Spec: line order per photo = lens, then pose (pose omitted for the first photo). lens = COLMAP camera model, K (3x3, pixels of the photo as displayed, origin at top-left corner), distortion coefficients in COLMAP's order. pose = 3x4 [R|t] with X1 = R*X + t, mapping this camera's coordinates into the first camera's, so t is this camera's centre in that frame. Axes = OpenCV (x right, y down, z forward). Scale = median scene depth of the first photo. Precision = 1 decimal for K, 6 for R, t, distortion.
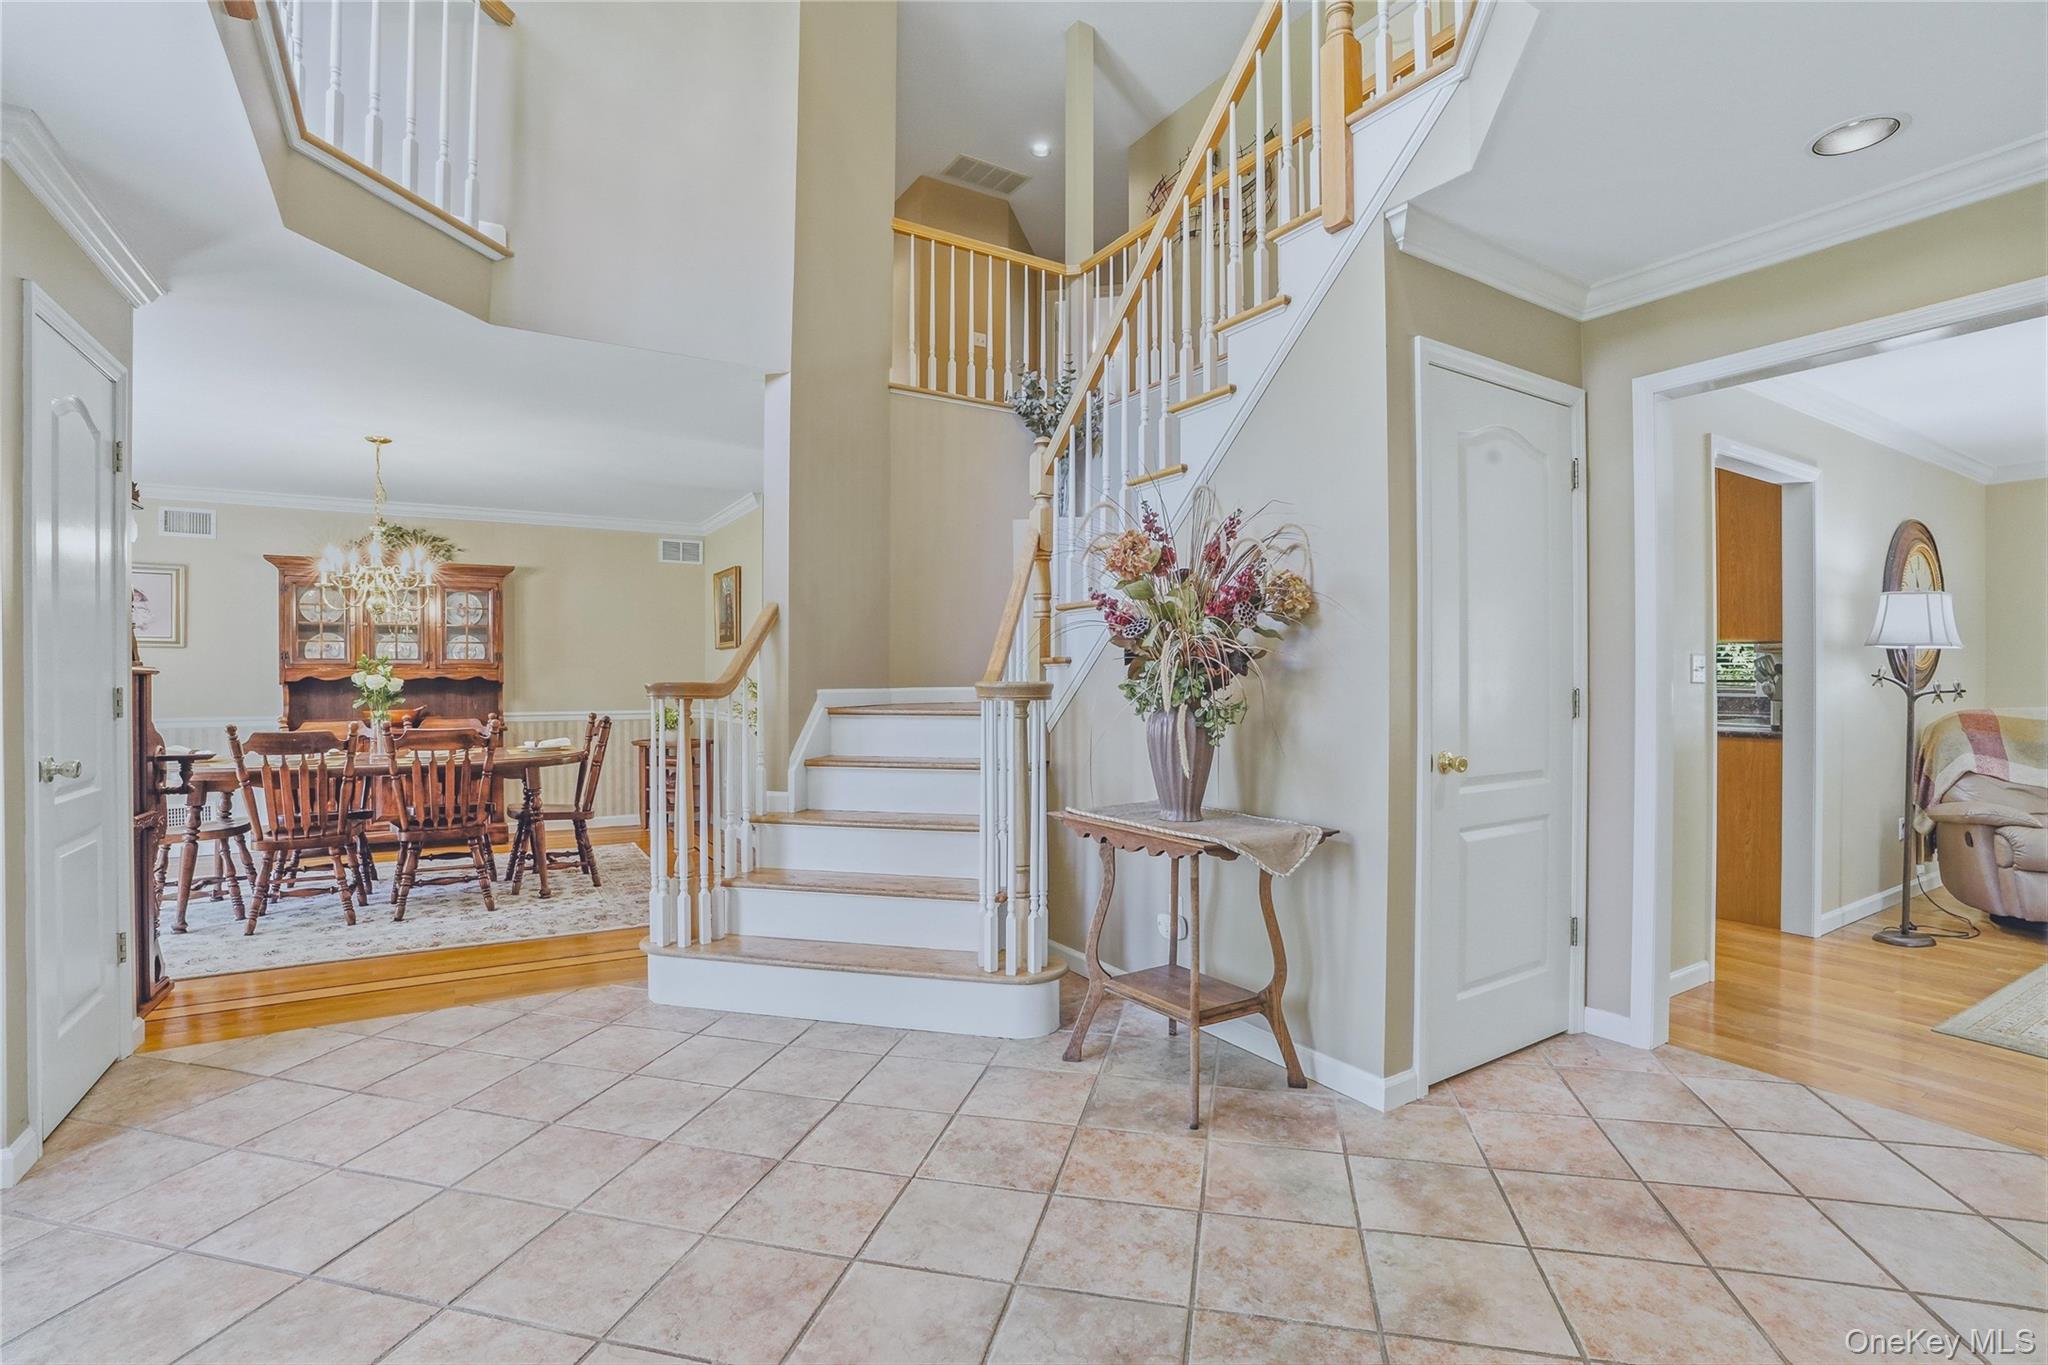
lens RADIAL K [[959.3, 0, 1024.0], [0, 959.3, 682.5], [0, 0, 1]] dist [-0.068837, 0.024250]
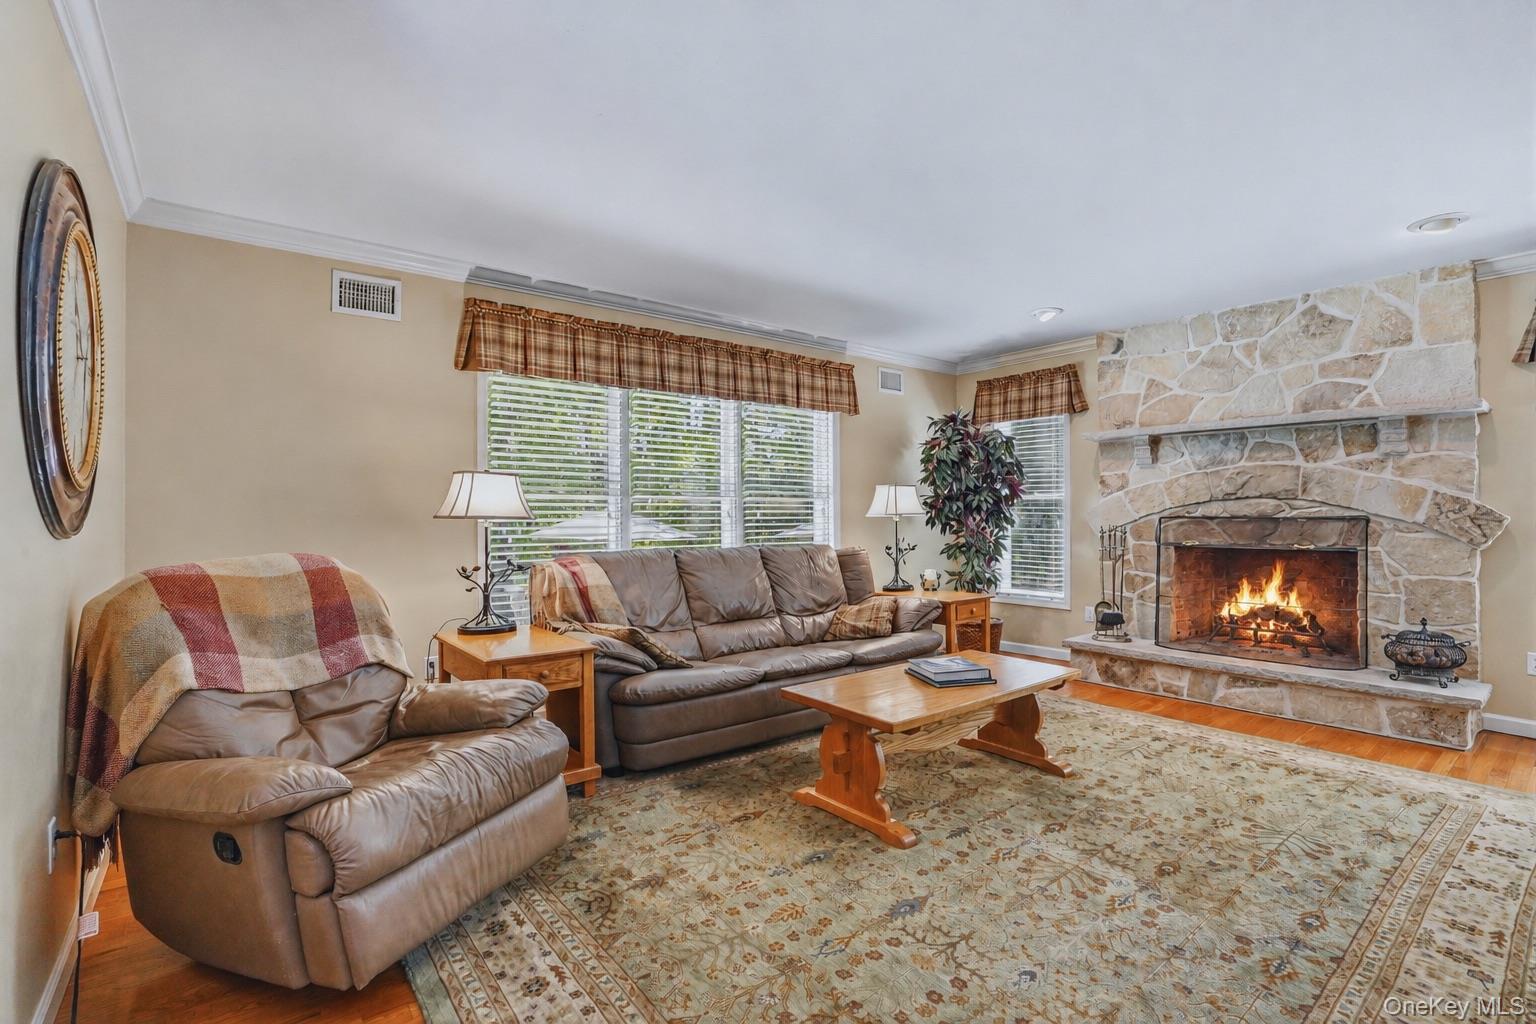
lens RADIAL K [[710.8, 0, 768.0], [0, 710.8, 512.0], [0, 0, 1]] dist [-0.070427, 0.026322]
pose [[-0.106064, 0.004402, 0.994350, 0.611900], [0.004167, 0.999983, -0.003982, -0.000437], [-0.994351, 0.003721, -0.106080, 0.712005]]
